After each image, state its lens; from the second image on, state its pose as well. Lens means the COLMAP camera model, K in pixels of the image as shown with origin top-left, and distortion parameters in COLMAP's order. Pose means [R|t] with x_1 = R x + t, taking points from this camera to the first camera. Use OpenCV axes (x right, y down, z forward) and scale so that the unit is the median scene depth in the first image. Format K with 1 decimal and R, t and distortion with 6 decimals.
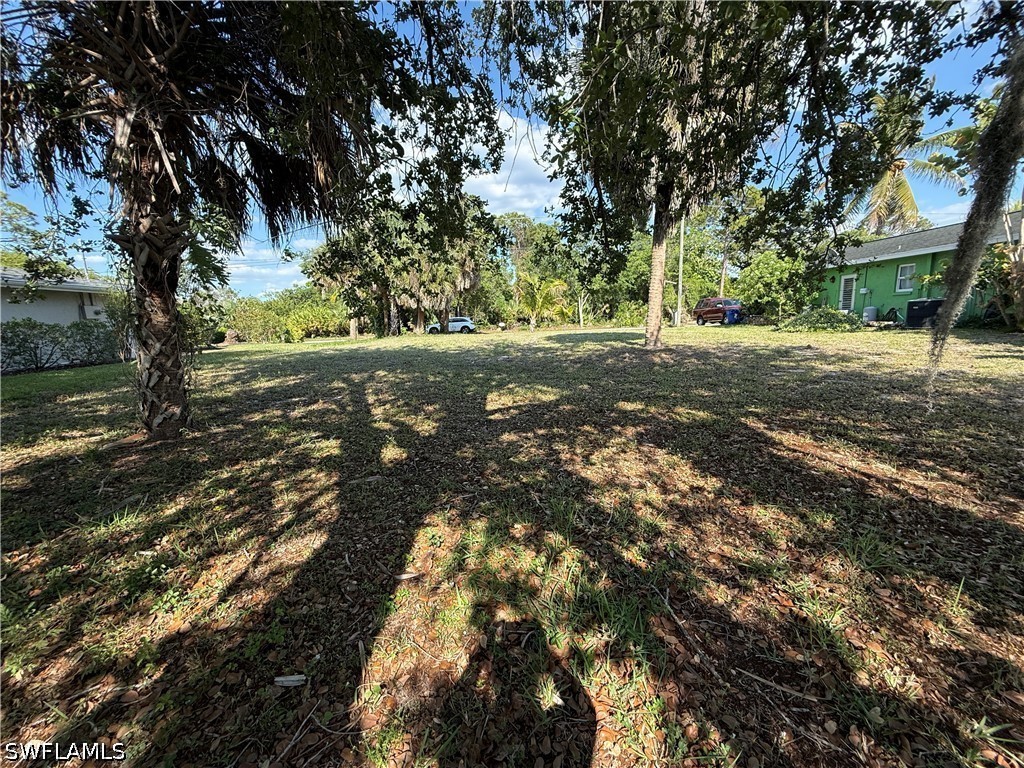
lens RADIAL K [[412.1, 0, 512.0], [0, 412.1, 384.0], [0, 0, 1]] dist [-0.000413, -0.000107]
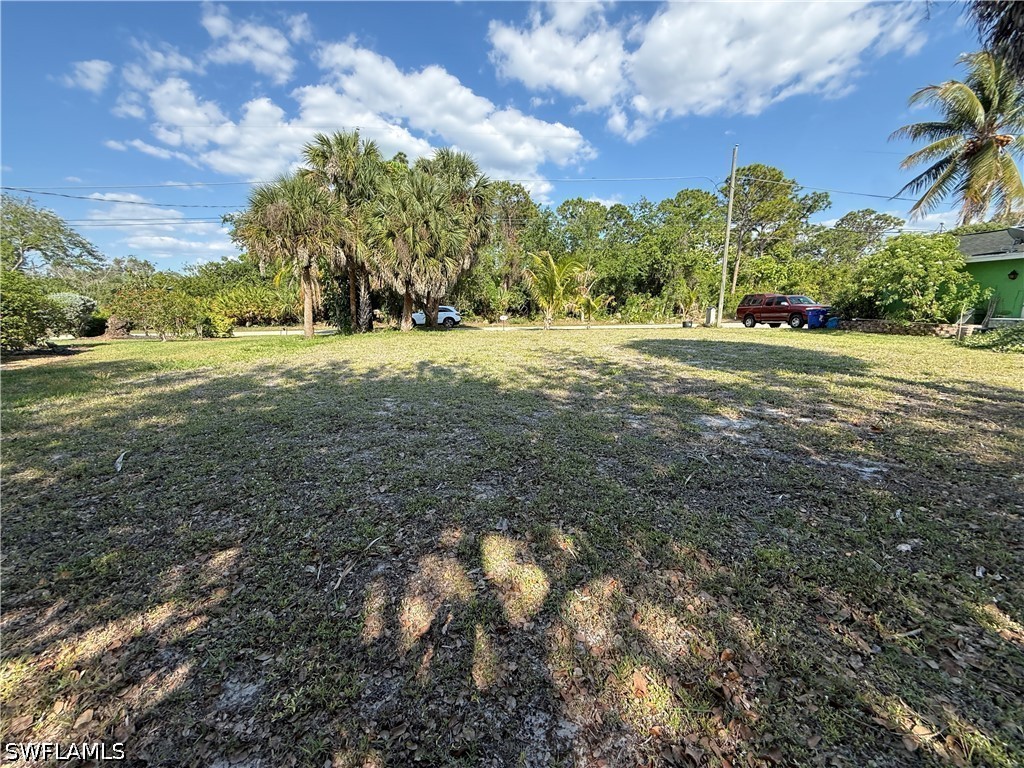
lens RADIAL K [[412.1, 0, 512.0], [0, 412.1, 384.0], [0, 0, 1]] dist [-0.000413, -0.000107]
pose [[0.993292, 0.009982, 0.115199, -0.106309], [-0.013265, 0.999526, 0.027766, -0.043774], [-0.114867, -0.029108, 0.992954, 0.232063]]
